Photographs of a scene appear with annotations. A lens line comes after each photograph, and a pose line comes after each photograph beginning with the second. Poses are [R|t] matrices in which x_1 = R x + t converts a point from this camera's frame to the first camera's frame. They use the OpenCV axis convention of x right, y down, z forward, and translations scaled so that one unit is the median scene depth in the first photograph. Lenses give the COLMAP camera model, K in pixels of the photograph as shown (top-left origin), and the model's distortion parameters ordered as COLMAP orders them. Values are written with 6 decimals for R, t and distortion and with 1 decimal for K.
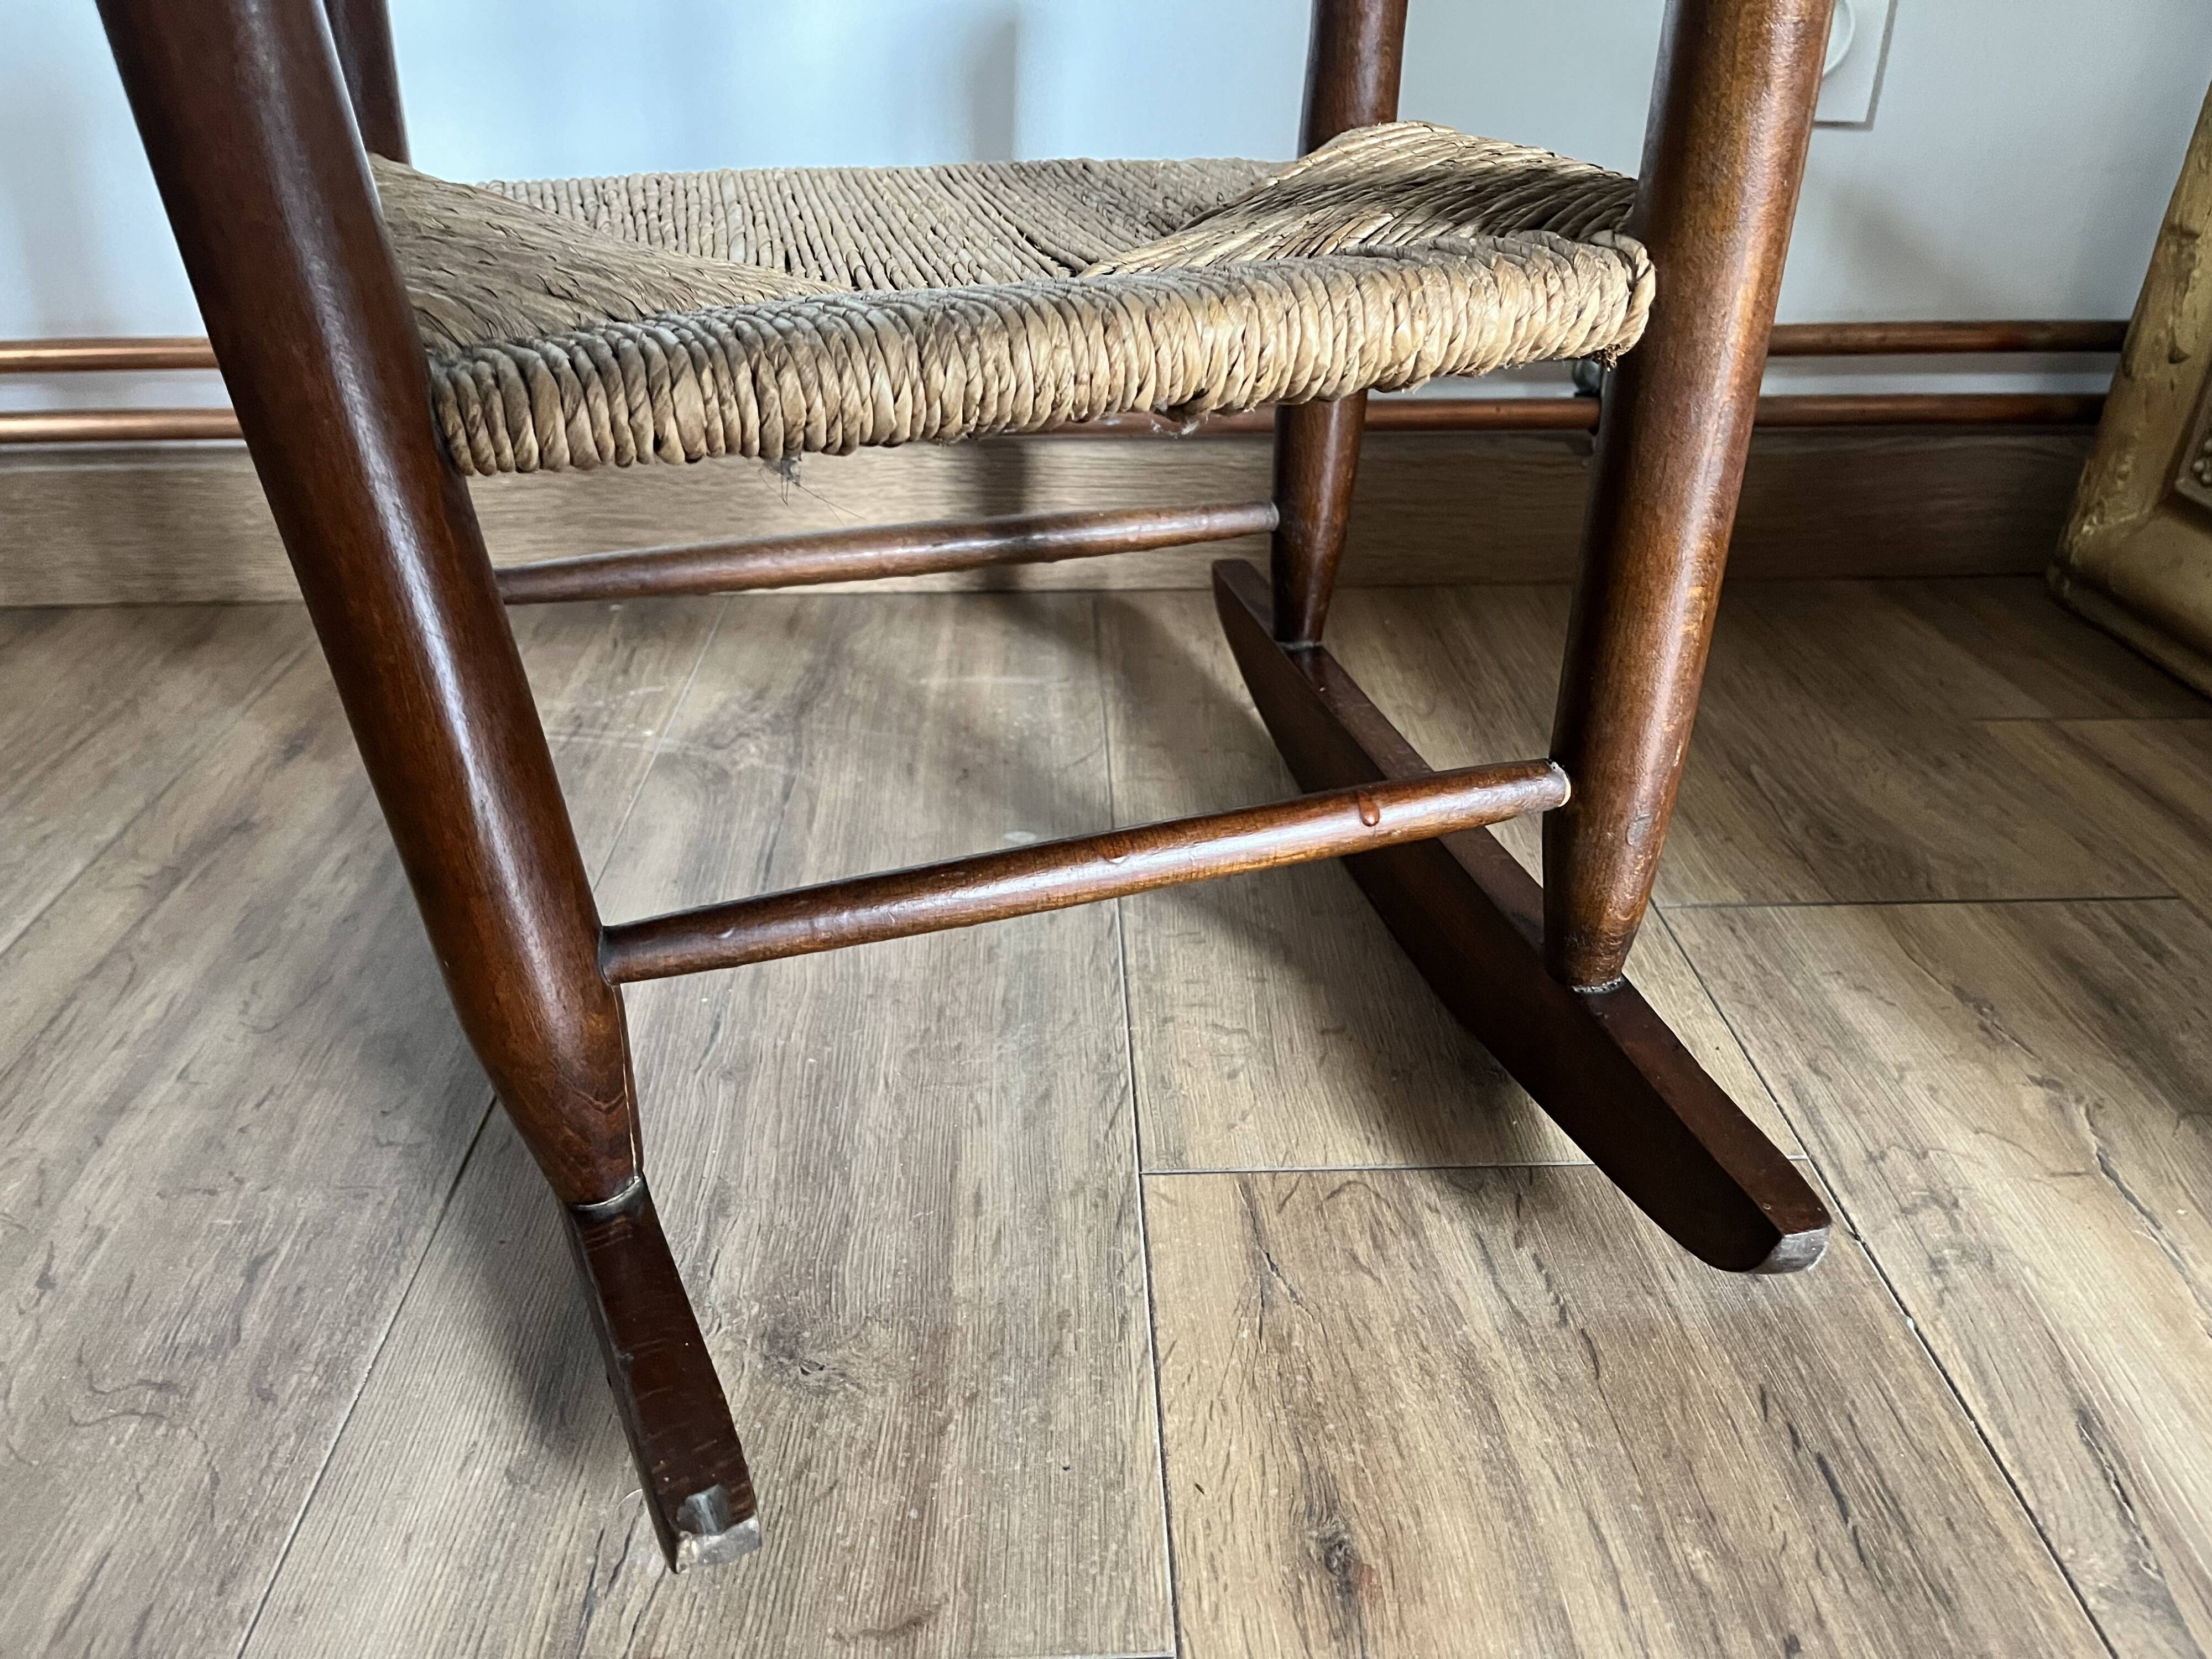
lens RADIAL K [[1684.7, 0, 1101.1], [0, 1684.7, 829.9], [0, 0, 1]] dist [0.060751, -0.111348]
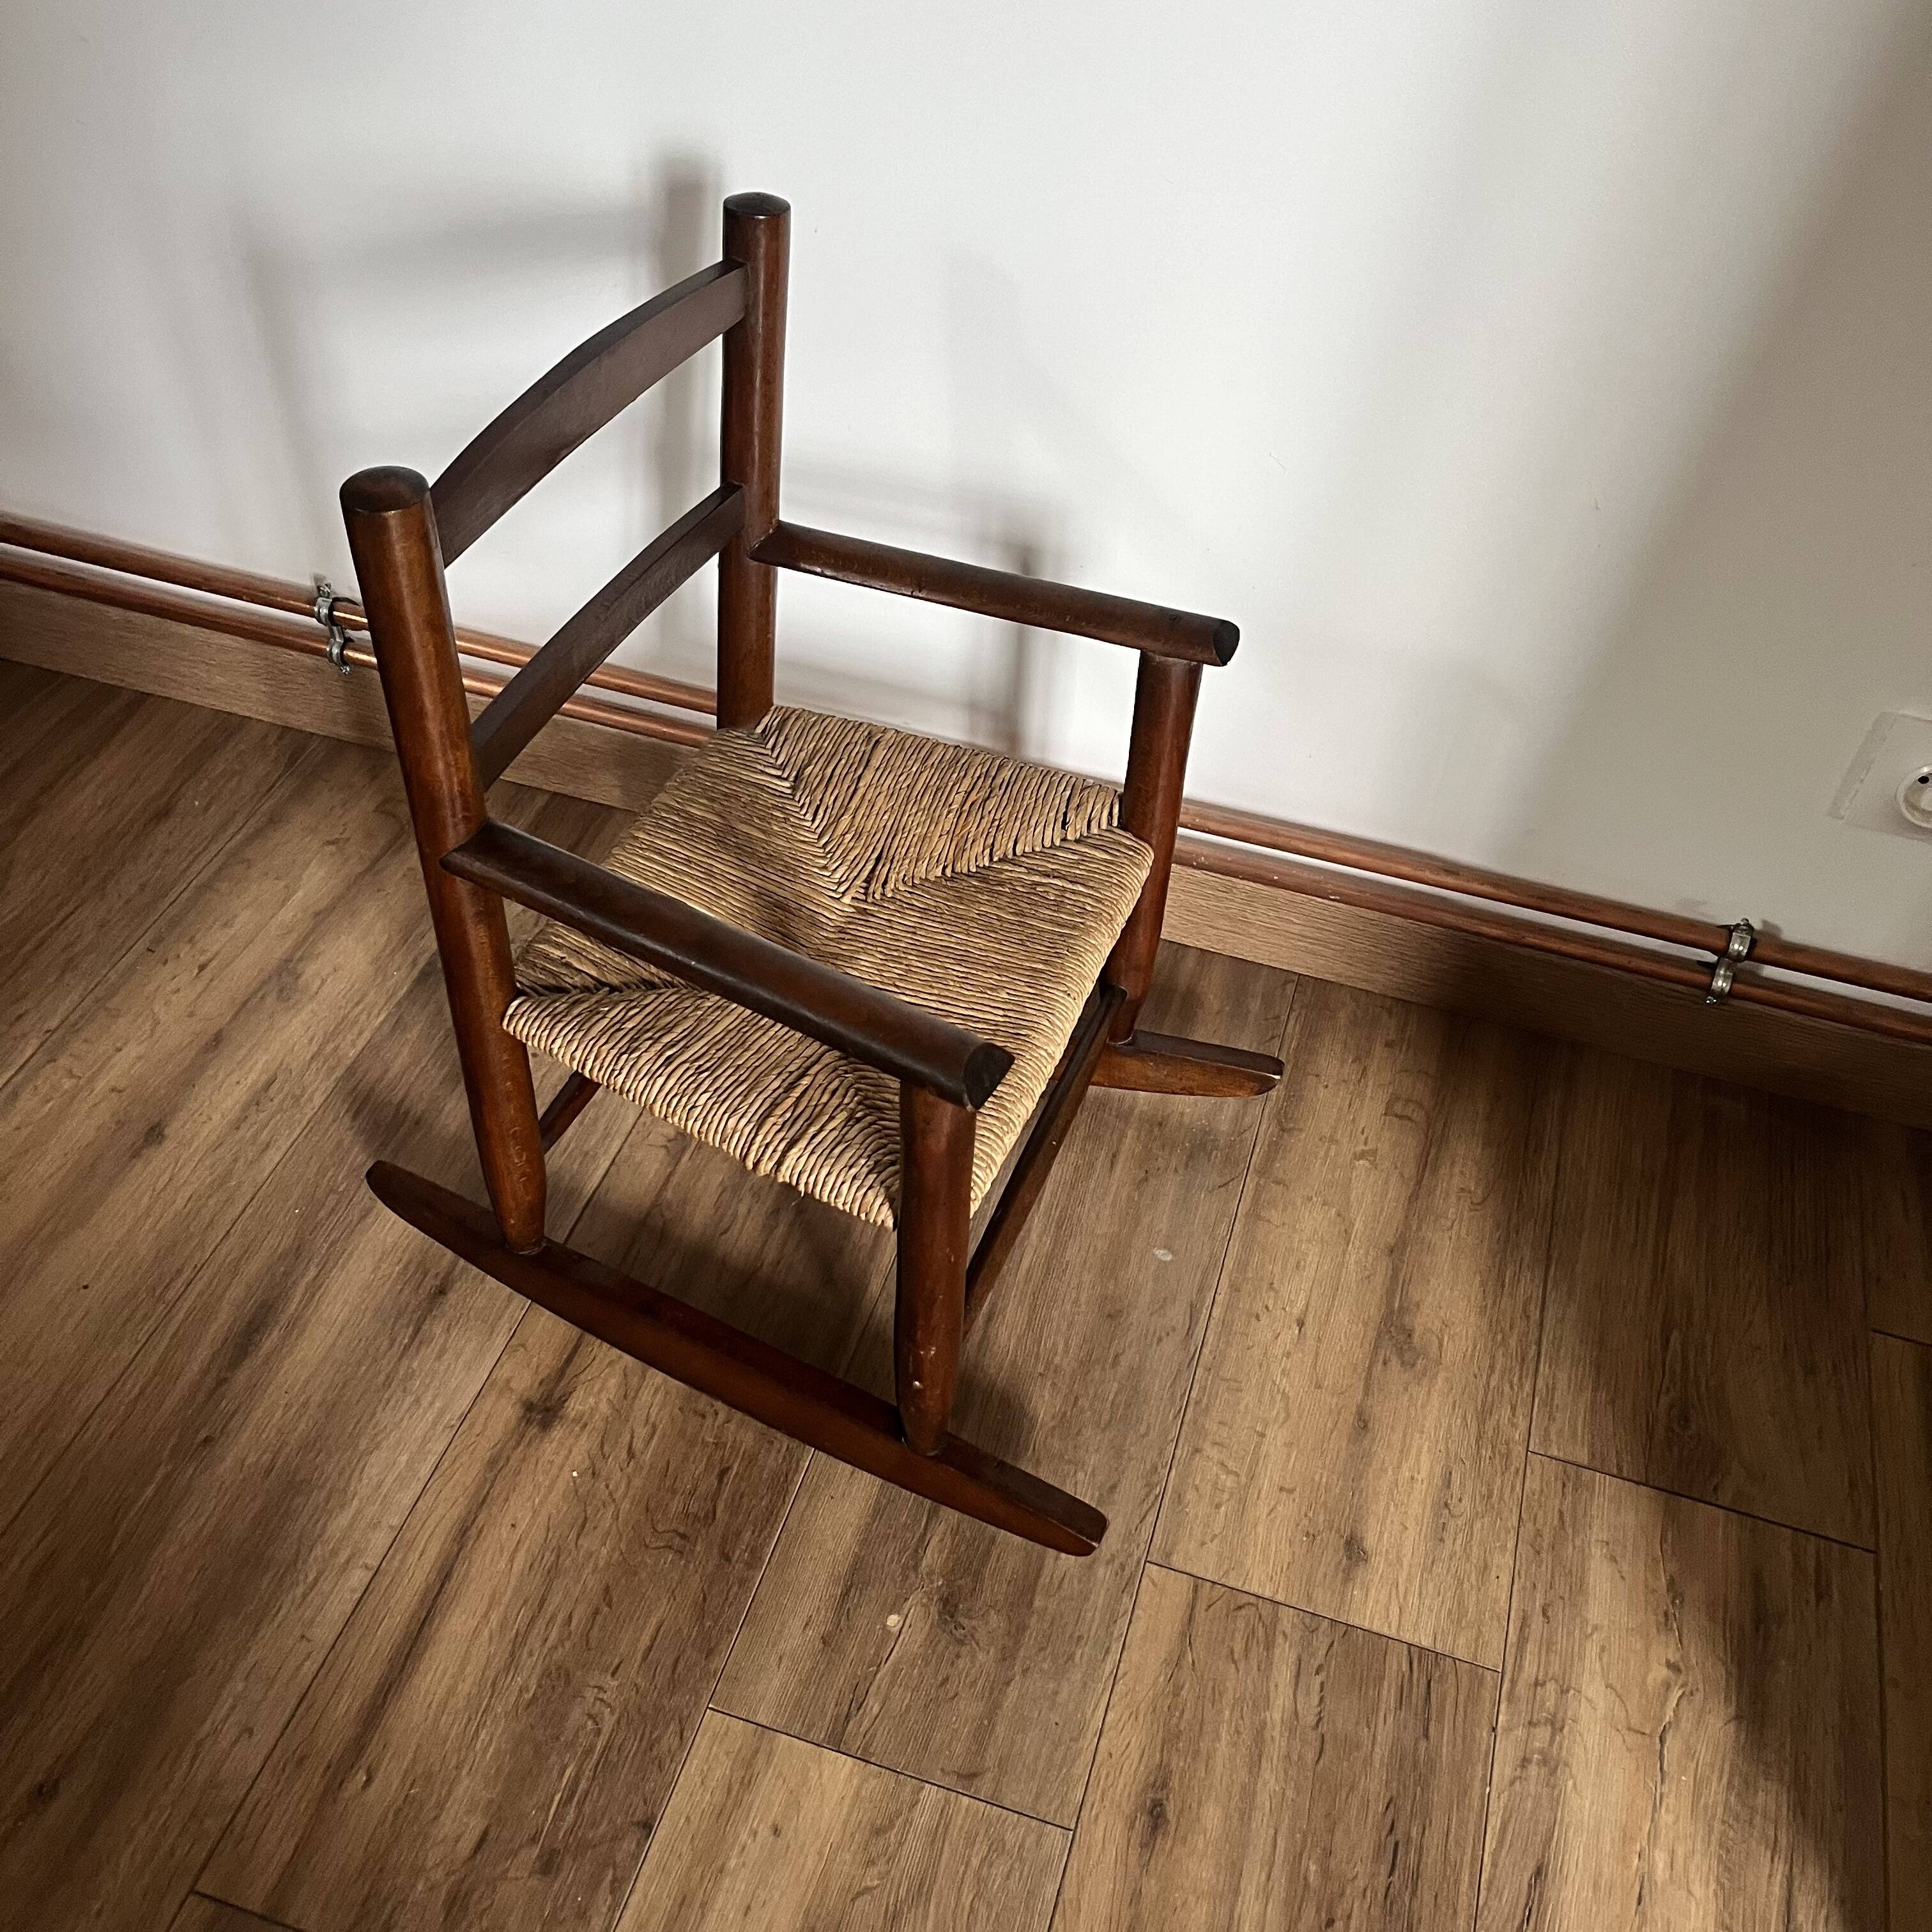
lens RADIAL K [[1939.0, 0, 927.4], [0, 1939.0, 939.8], [0, 0, 1]] dist [0.032376, -0.050613]
pose [[0.940009, 0.269075, -0.209719, 0.067490], [-0.202775, 0.935047, 0.290807, -1.100067], [0.274346, -0.230835, 0.933514, -1.013664]]
